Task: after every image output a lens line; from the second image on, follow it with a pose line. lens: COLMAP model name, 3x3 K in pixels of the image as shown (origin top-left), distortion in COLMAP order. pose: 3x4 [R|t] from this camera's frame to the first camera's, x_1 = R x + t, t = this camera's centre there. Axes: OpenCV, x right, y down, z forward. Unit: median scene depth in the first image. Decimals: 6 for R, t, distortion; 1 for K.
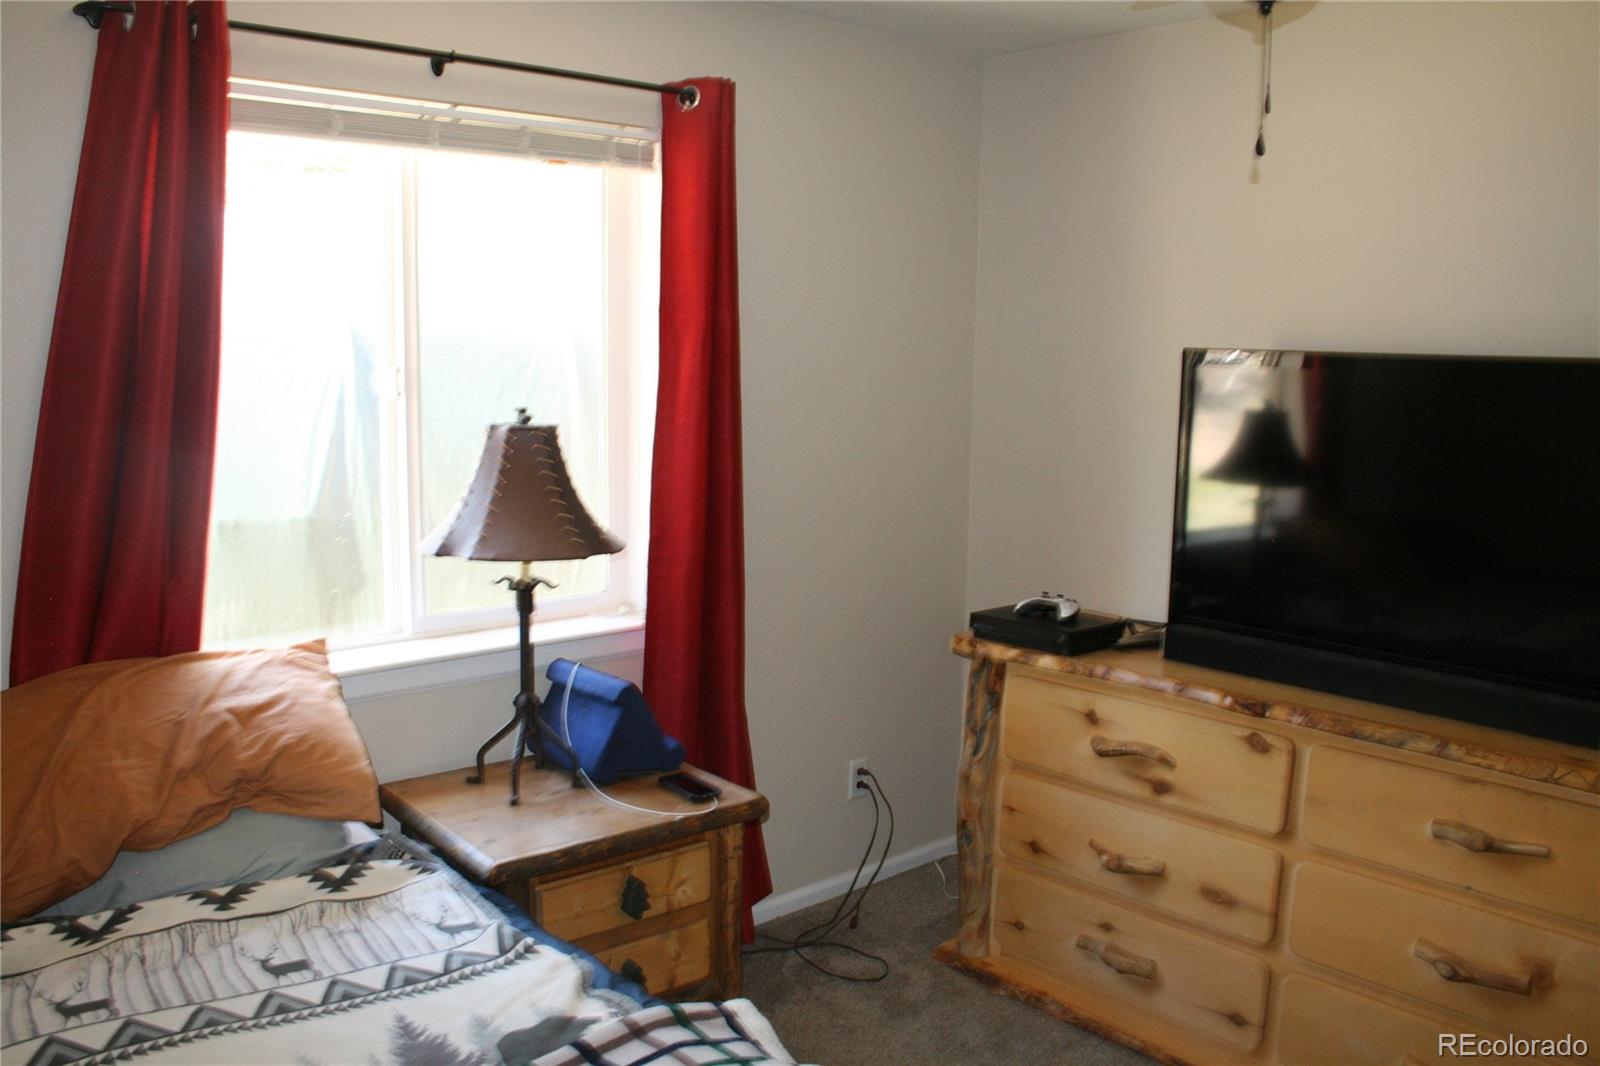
lens RADIAL K [[1326.7, 0, 800.0], [0, 1326.7, 533.0], [0, 0, 1]] dist [-0.152314, 0.136943]
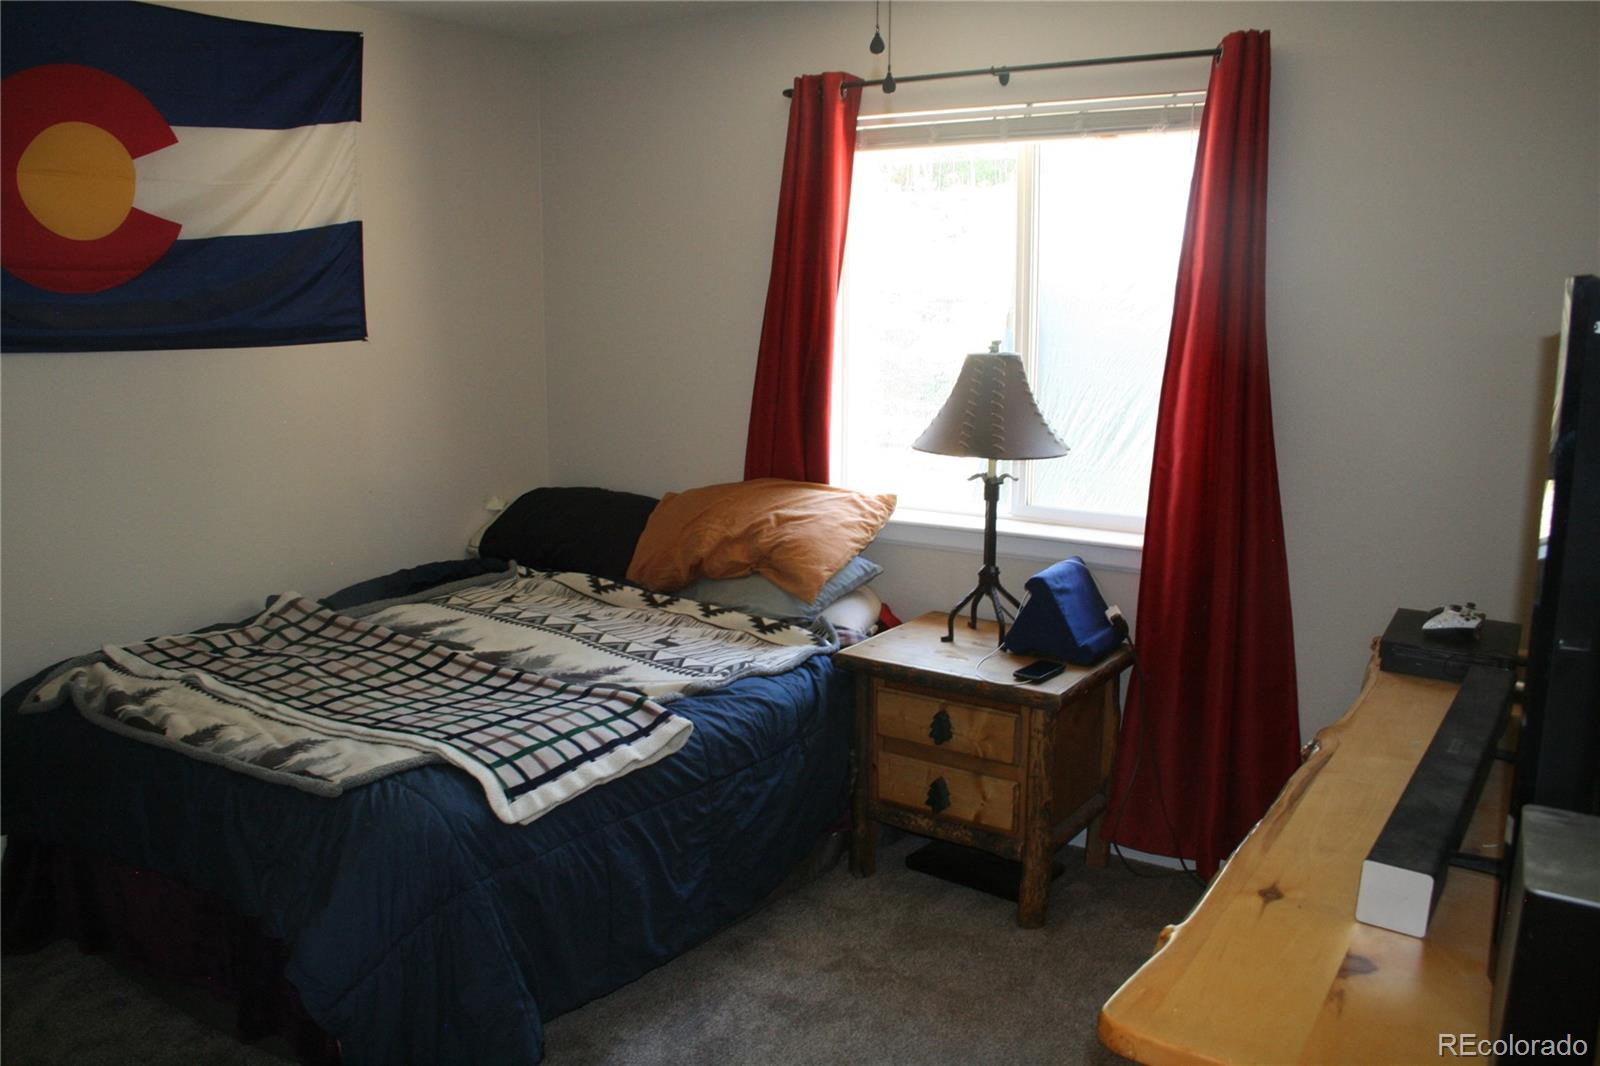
lens RADIAL K [[1326.7, 0, 800.0], [0, 1326.7, 533.0], [0, 0, 1]] dist [-0.152314, 0.136943]
pose [[0.251733, 0.151801, -0.955817, 0.987583], [-0.145828, 0.982296, 0.117599, -0.033524], [0.956747, 0.109781, 0.269413, 0.495783]]
